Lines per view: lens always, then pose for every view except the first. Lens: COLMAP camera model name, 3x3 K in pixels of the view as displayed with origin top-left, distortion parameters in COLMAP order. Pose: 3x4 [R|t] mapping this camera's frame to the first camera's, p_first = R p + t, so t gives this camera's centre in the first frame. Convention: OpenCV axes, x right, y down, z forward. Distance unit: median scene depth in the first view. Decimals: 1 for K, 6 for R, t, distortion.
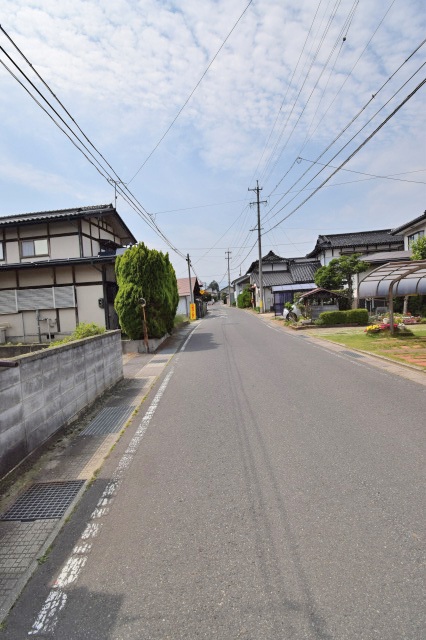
lens RADIAL K [[282.6, 0, 213.0], [0, 282.6, 320.0], [0, 0, 1]] dist [0.013672, -0.022060]
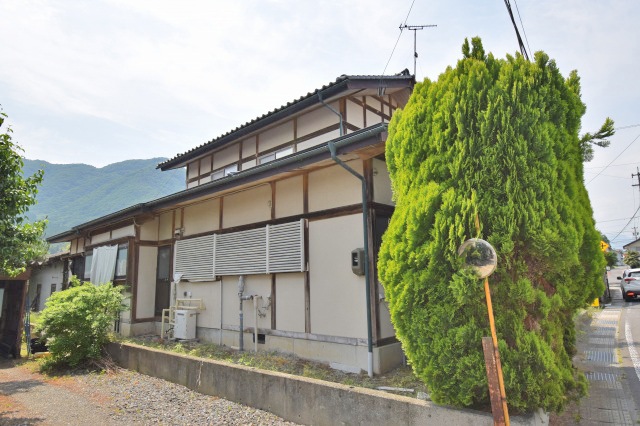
lens RADIAL K [[390.1, 0, 320.0], [0, 390.1, 213.0], [0, 0, 1]] dist [0.052446, -0.078650]
pose [[0.821581, -0.060811, -0.566839, -0.145061], [-0.052123, 0.982118, -0.180910, -0.027303], [0.567703, 0.178177, 0.803720, 0.552105]]
